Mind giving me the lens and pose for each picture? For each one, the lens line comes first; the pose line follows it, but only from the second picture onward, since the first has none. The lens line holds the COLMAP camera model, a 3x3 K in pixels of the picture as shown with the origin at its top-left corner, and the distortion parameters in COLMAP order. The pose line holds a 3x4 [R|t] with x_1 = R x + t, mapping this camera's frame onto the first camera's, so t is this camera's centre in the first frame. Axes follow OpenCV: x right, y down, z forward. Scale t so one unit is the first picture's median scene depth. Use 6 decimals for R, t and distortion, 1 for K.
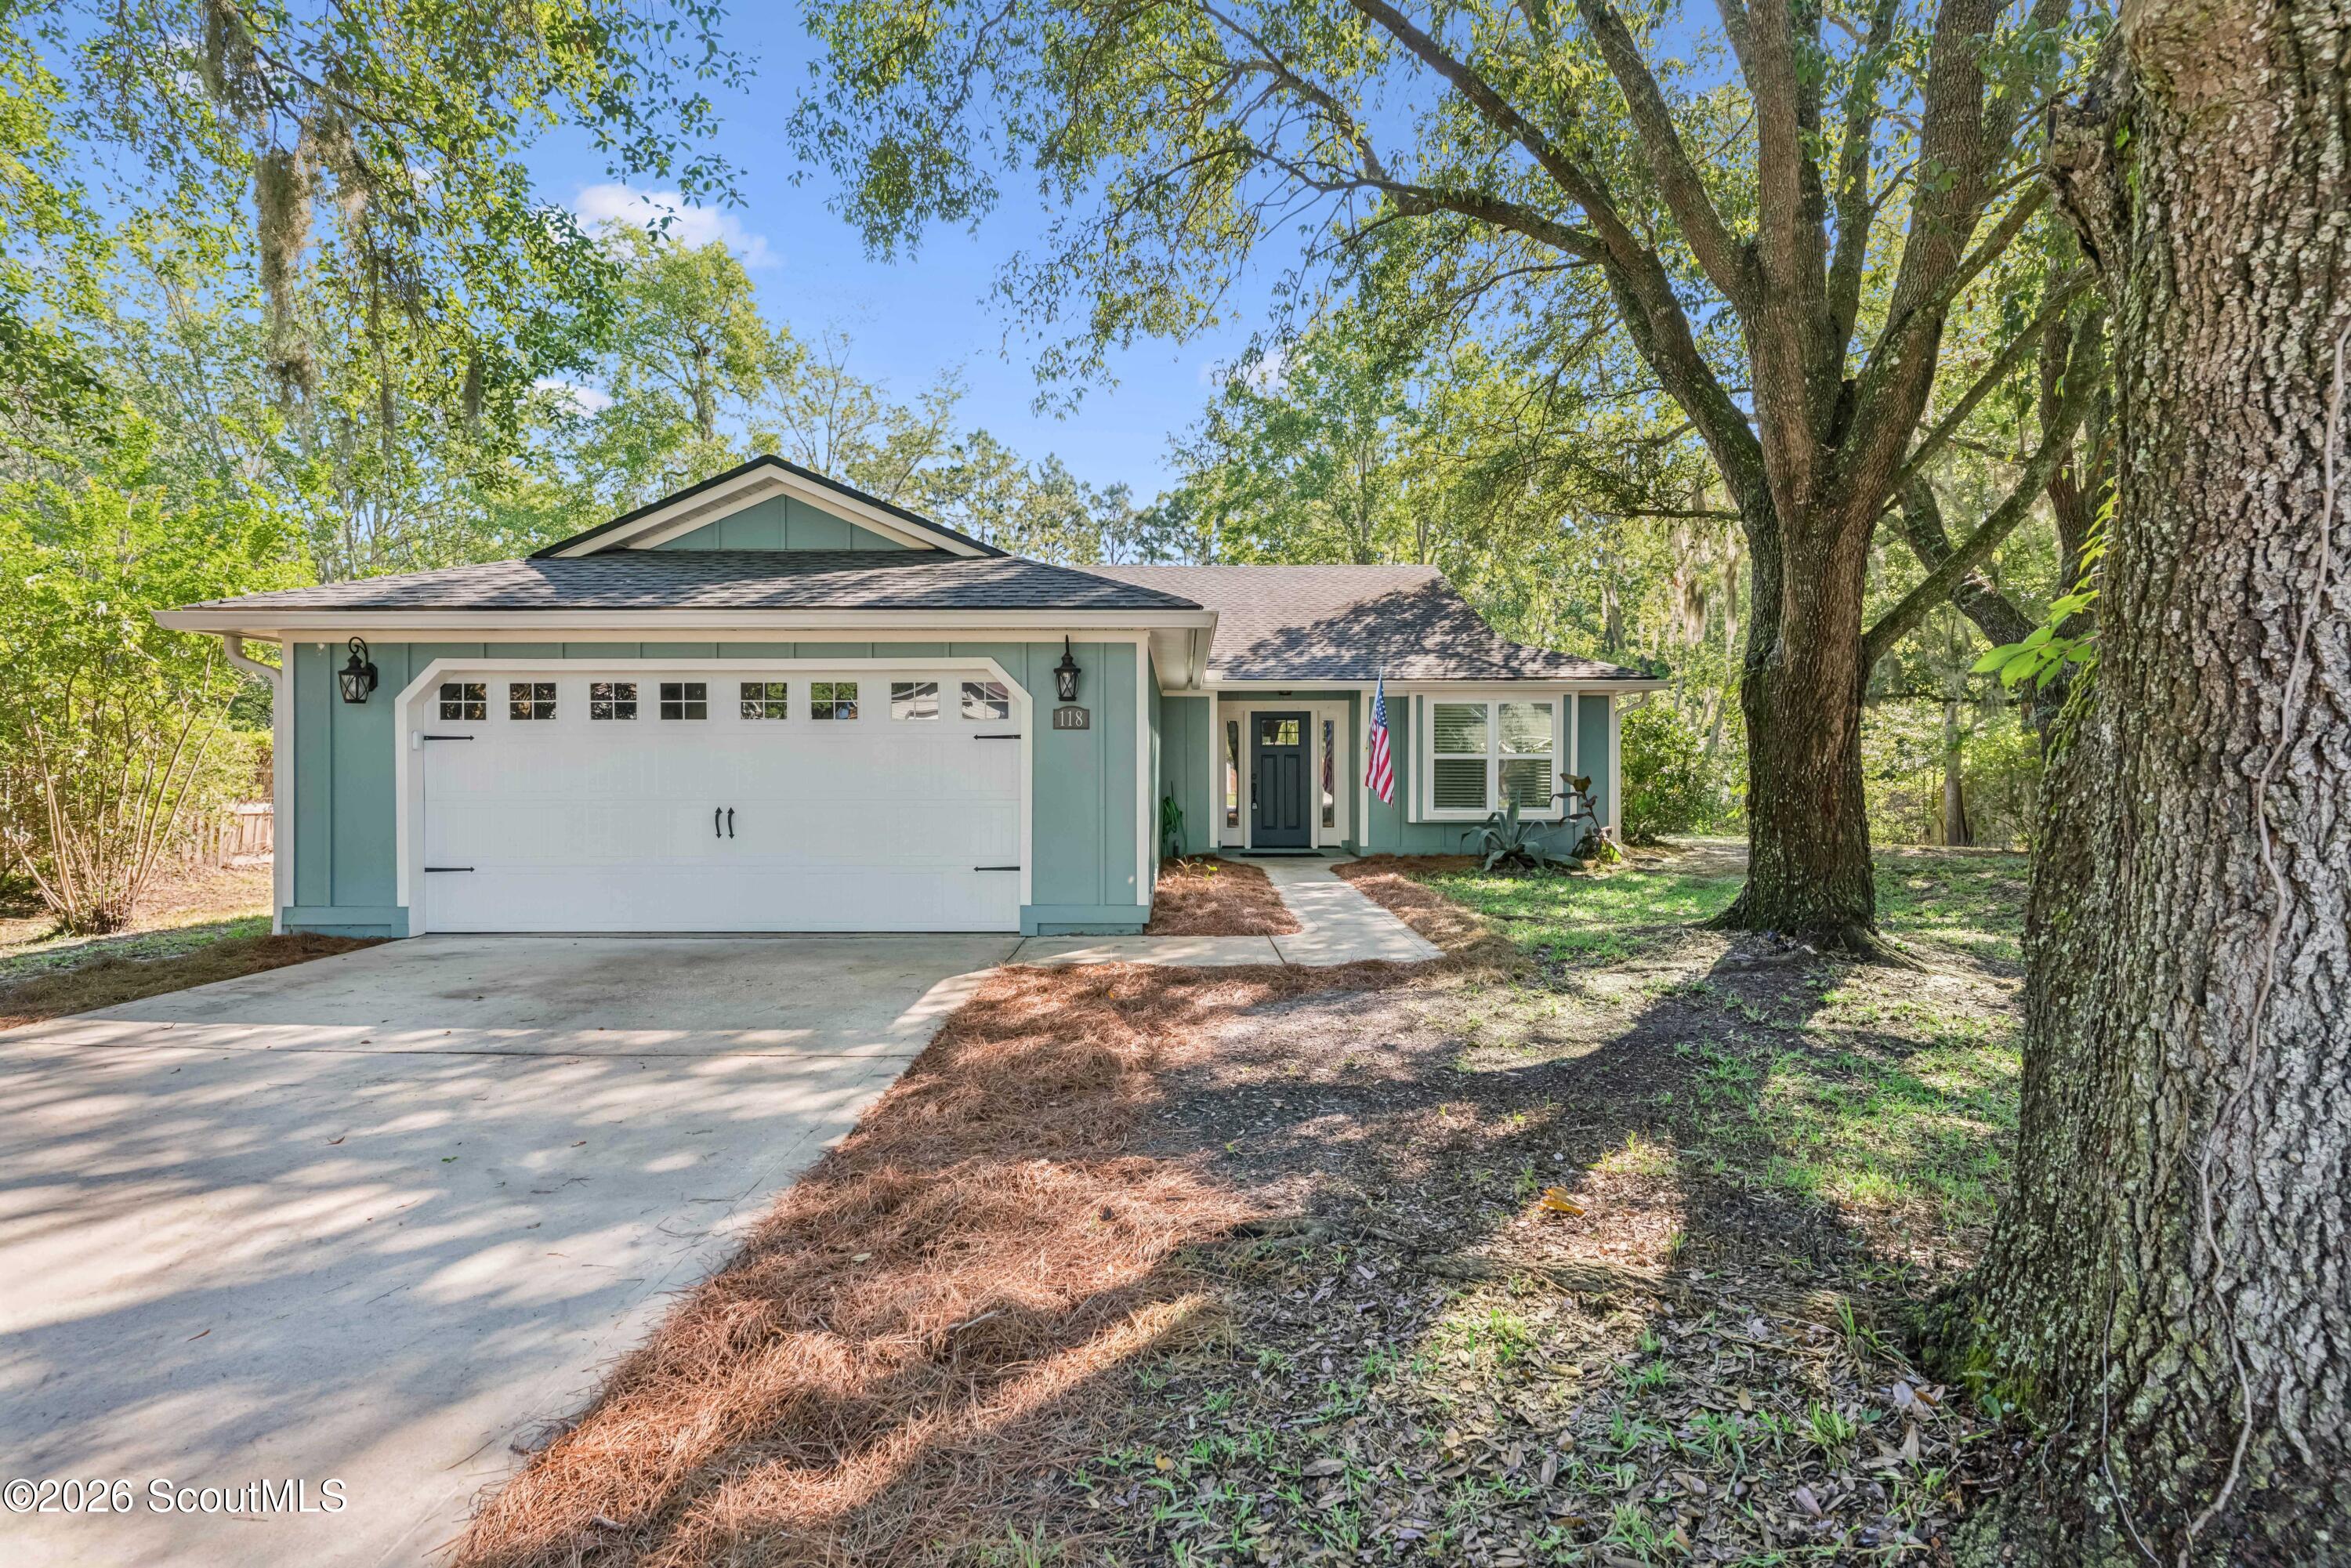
lens RADIAL K [[1117.8, 0, 1184.1], [0, 1117.8, 762.6], [0, 0, 1]] dist [0.005244, -0.000021]
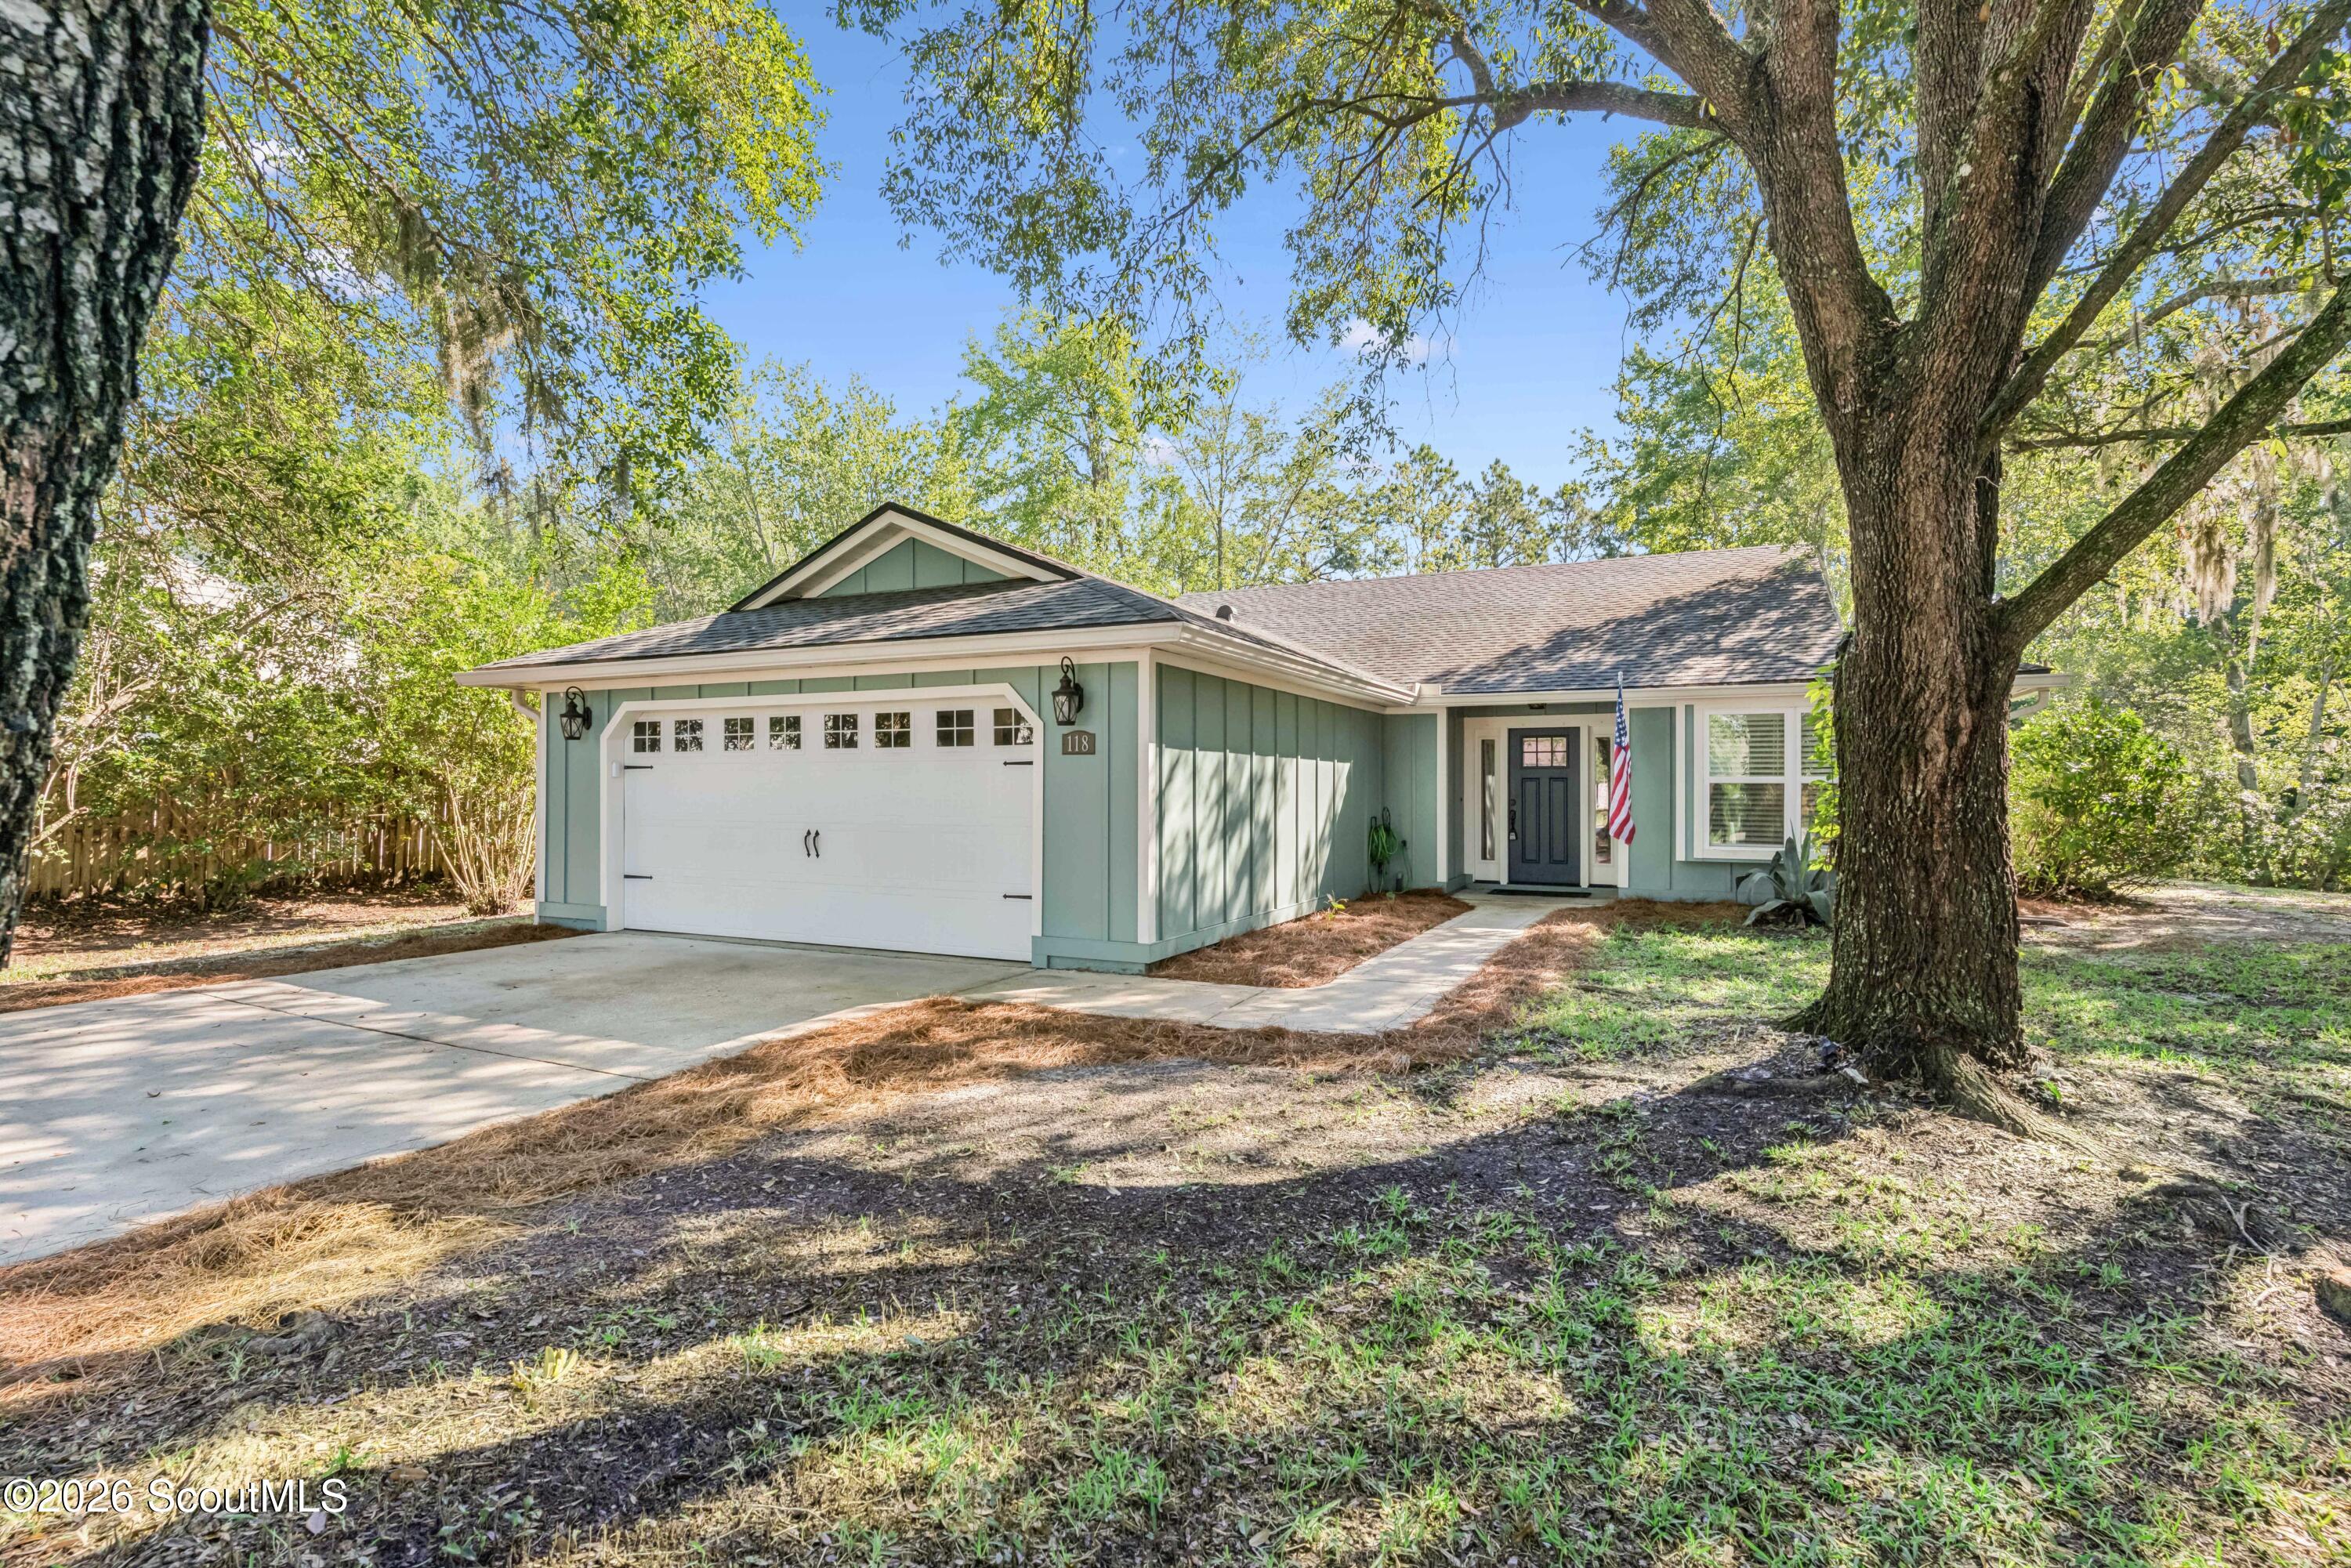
lens RADIAL K [[1117.8, 0, 1184.1], [0, 1117.8, 762.6], [0, 0, 1]] dist [0.005244, -0.000021]
pose [[0.898824, -0.007721, -0.438242, 0.394404], [-0.000133, 0.999840, -0.017887, -0.005530], [0.438310, 0.016136, 0.898679, 0.178234]]
